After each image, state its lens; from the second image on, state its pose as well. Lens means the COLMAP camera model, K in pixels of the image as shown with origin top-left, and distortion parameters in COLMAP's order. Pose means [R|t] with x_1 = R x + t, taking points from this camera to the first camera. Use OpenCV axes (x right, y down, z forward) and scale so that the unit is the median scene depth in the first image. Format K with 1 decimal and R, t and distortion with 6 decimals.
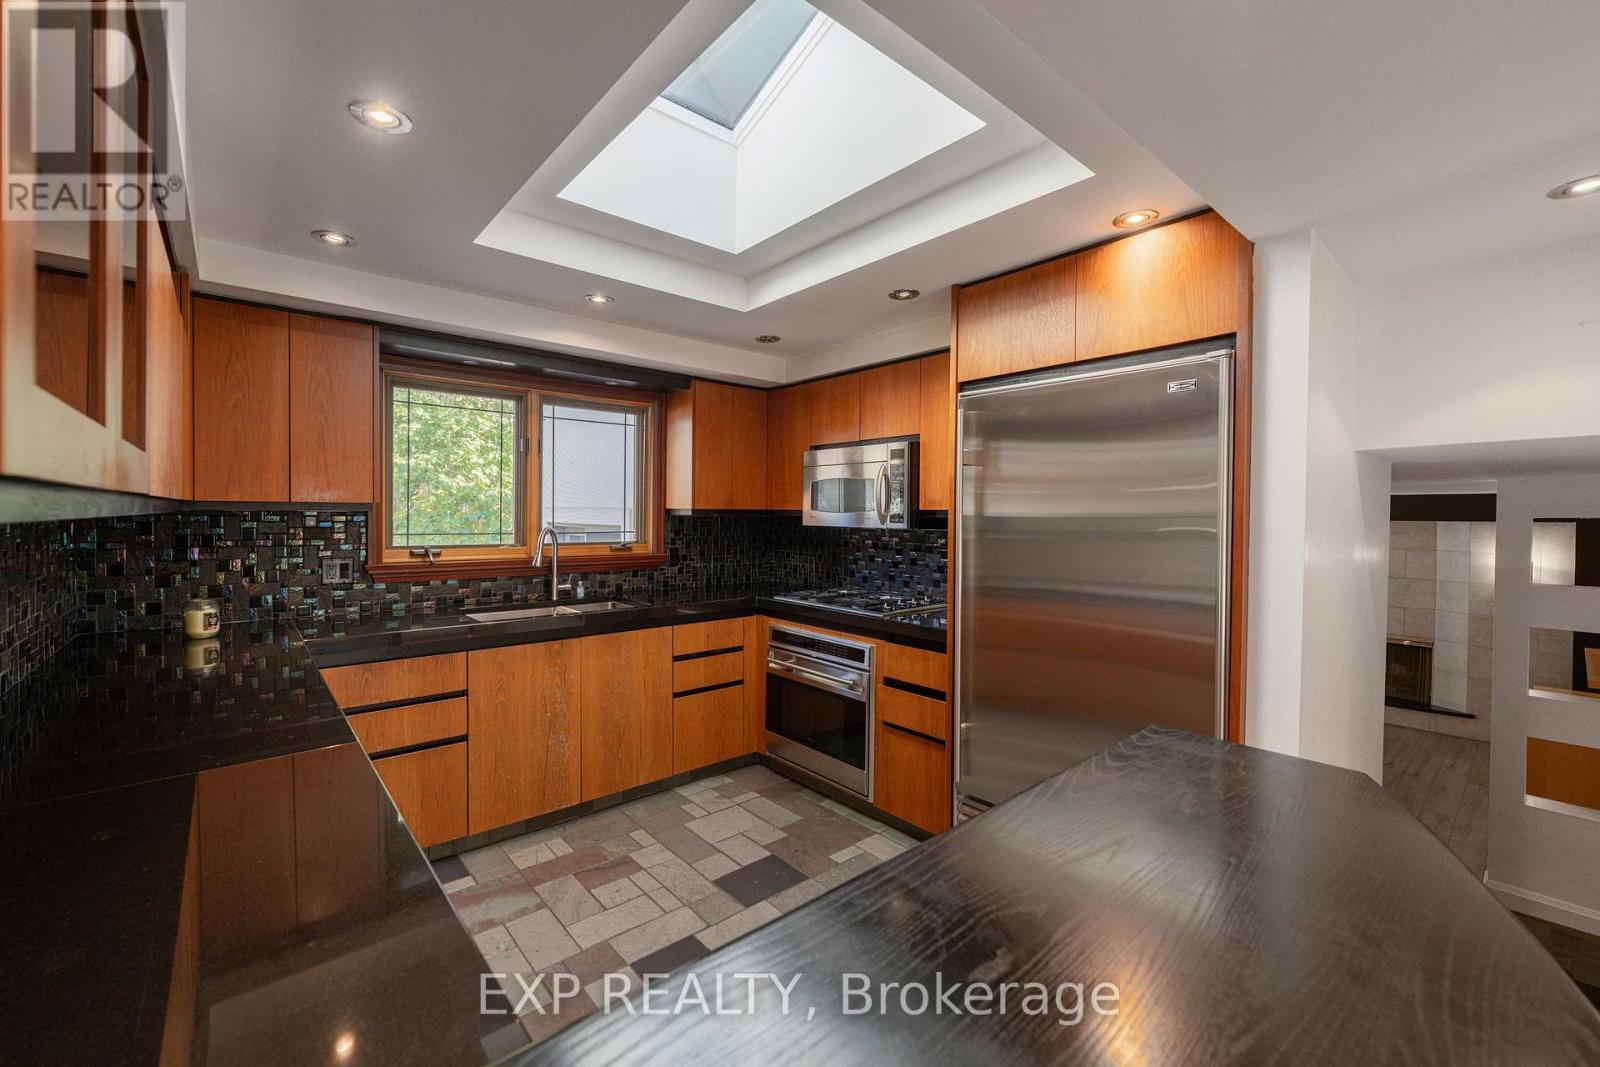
lens RADIAL K [[655.1, 0, 784.7], [0, 655.1, 522.6], [0, 0, 1]] dist [-0.000652, -0.000400]
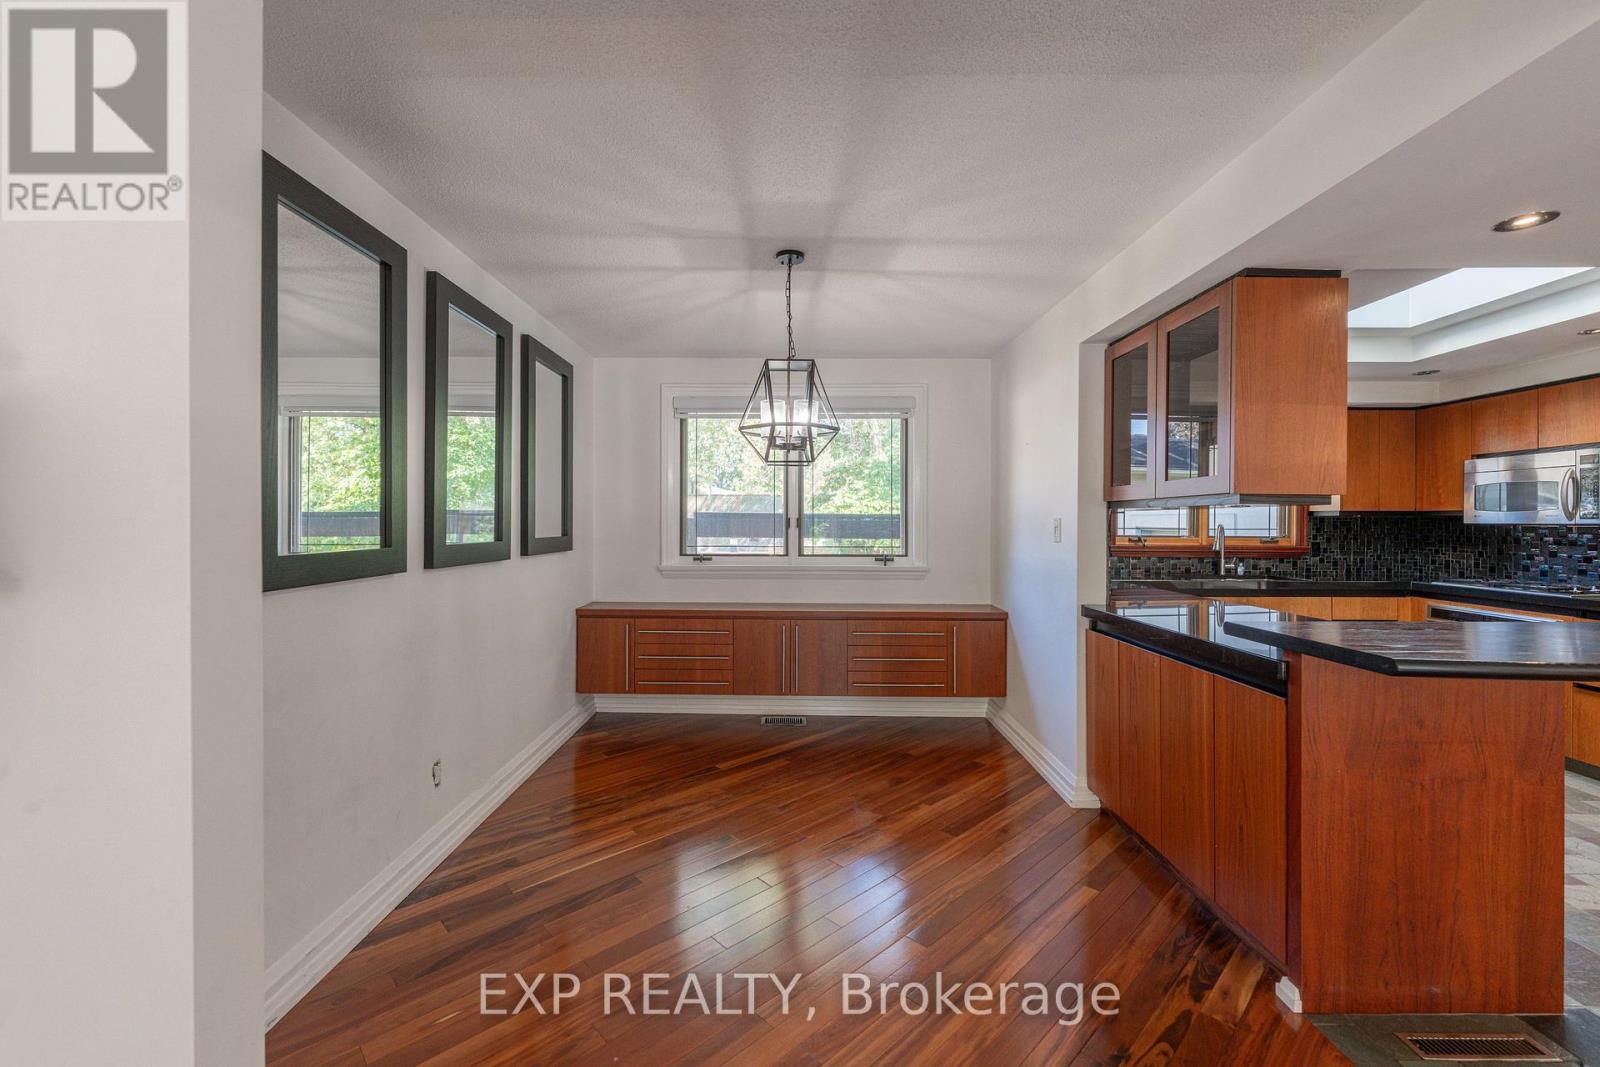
lens RADIAL K [[655.1, 0, 784.7], [0, 655.1, 522.6], [0, 0, 1]] dist [-0.000652, -0.000400]
pose [[0.752939, -0.005020, -0.658071, -0.127232], [-0.007020, 0.999853, -0.015659, 0.032641], [0.658053, 0.016409, 0.752793, -0.738437]]
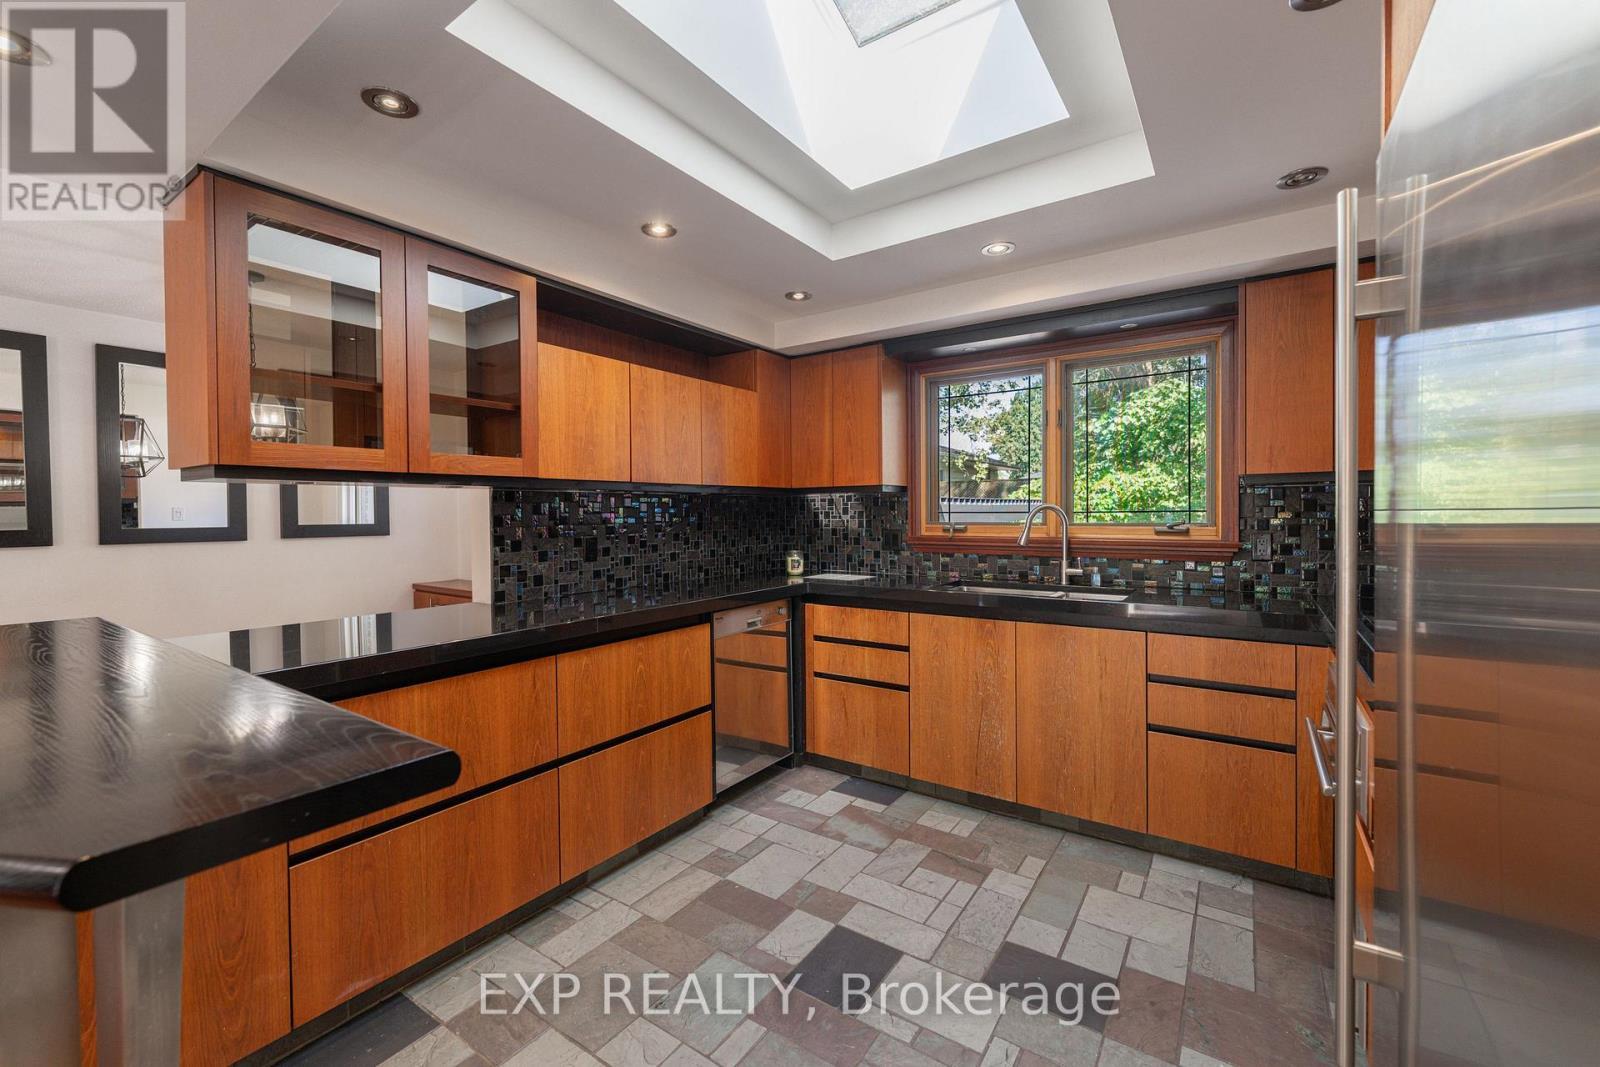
lens RADIAL K [[655.1, 0, 784.7], [0, 655.1, 522.6], [0, 0, 1]] dist [-0.000652, -0.000400]
pose [[0.247723, 0.003930, -0.968823, 0.435179], [-0.004151, 0.999987, 0.002995, 0.031350], [0.968822, 0.003280, 0.247736, 0.404764]]
